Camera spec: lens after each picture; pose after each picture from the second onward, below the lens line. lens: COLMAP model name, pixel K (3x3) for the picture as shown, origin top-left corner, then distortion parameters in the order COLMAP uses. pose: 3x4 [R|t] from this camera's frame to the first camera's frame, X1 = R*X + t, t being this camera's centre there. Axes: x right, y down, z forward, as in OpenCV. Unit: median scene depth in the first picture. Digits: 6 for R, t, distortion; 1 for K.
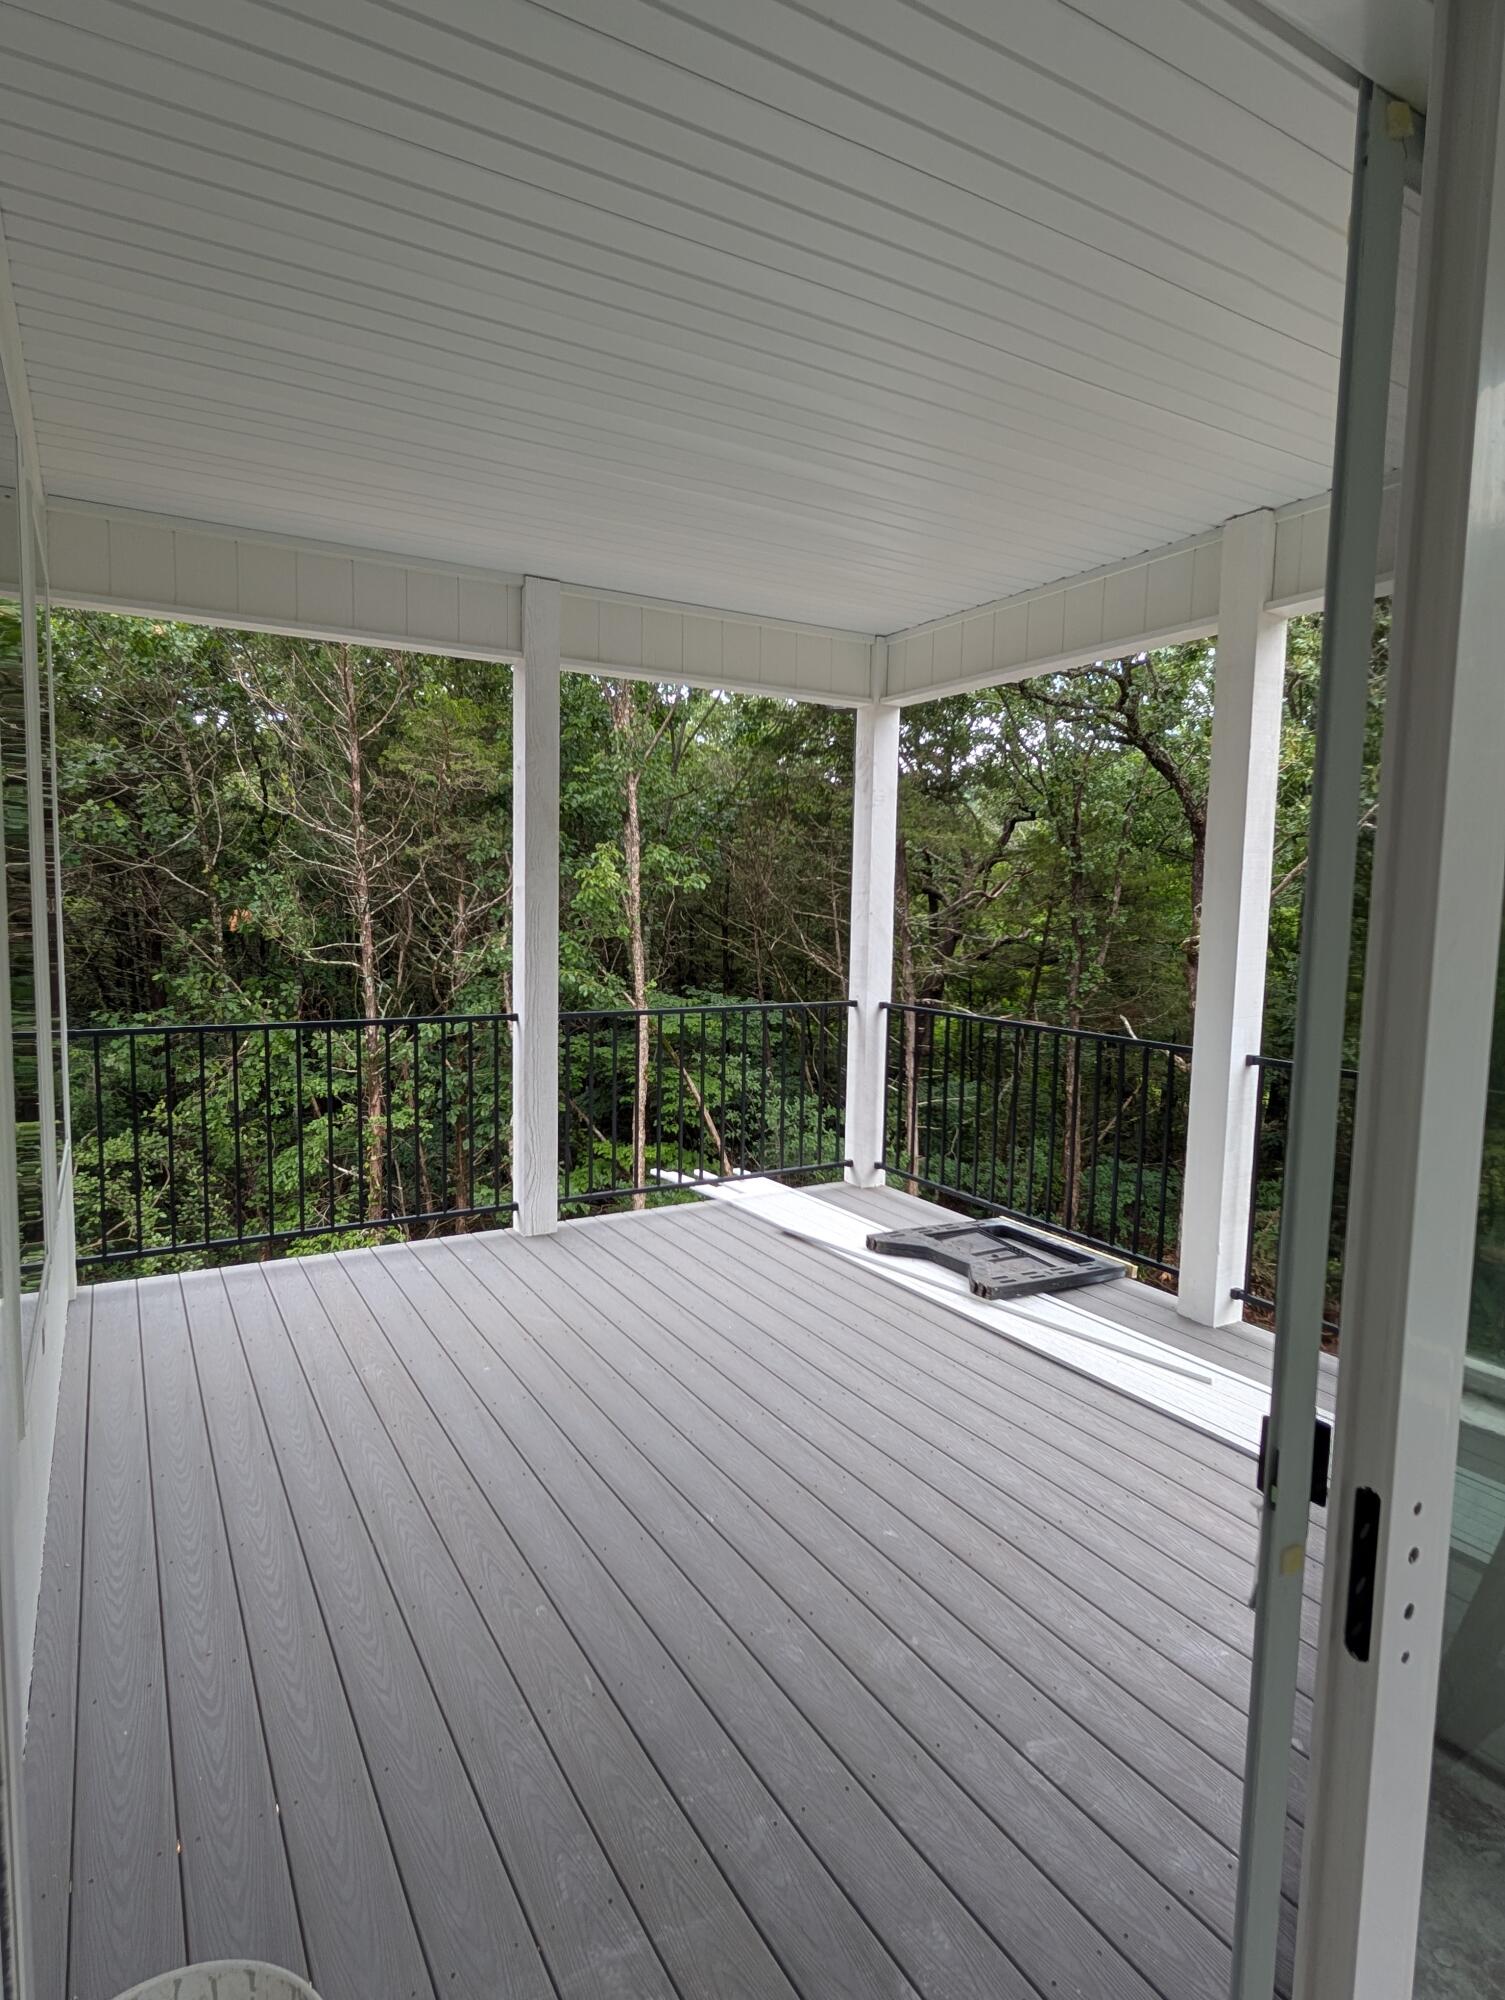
lens RADIAL K [[1085.9, 0, 752.5], [0, 1085.9, 1000.0], [0, 0, 1]] dist [-0.000266, 0.000337]
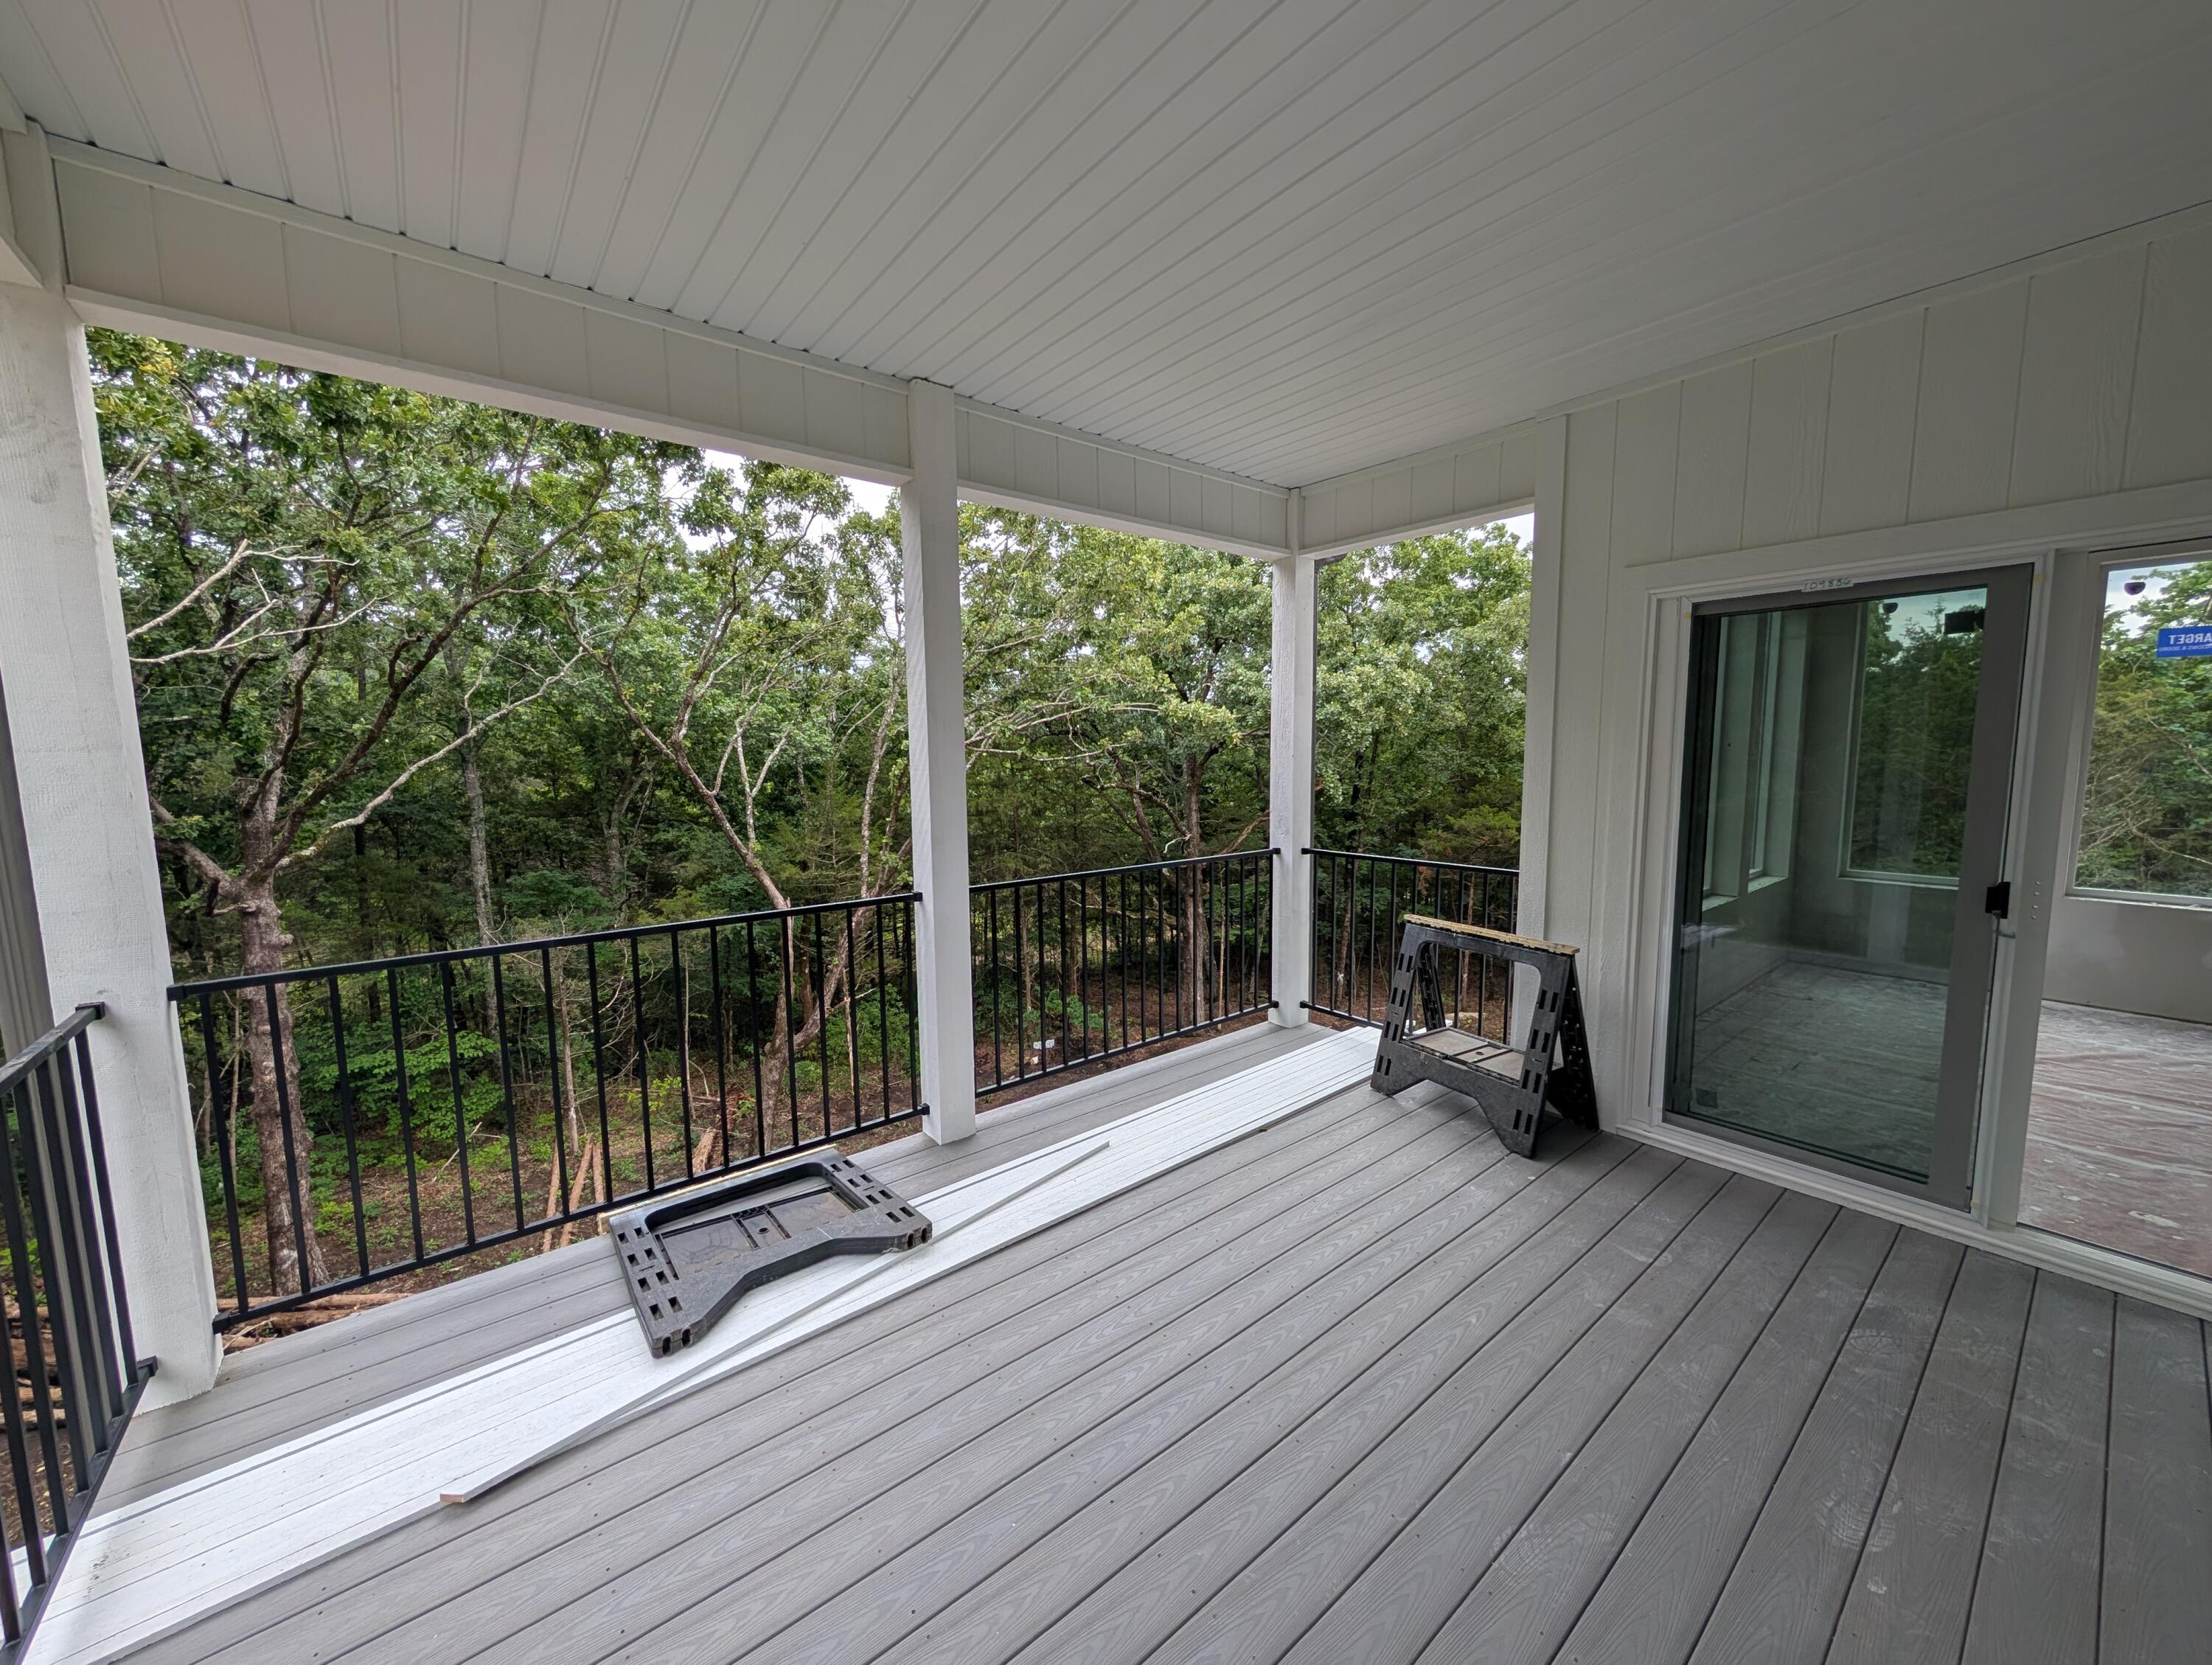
lens RADIAL K [[825.3, 0, 1106.0], [0, 825.3, 832.5], [0, 0, 1]] dist [0.002180, 0.000058]
pose [[-0.133120, -0.114075, 0.984513, -0.442634], [0.095179, 0.987291, 0.127267, -0.114376], [-0.986519, 0.110647, -0.120571, 1.025267]]
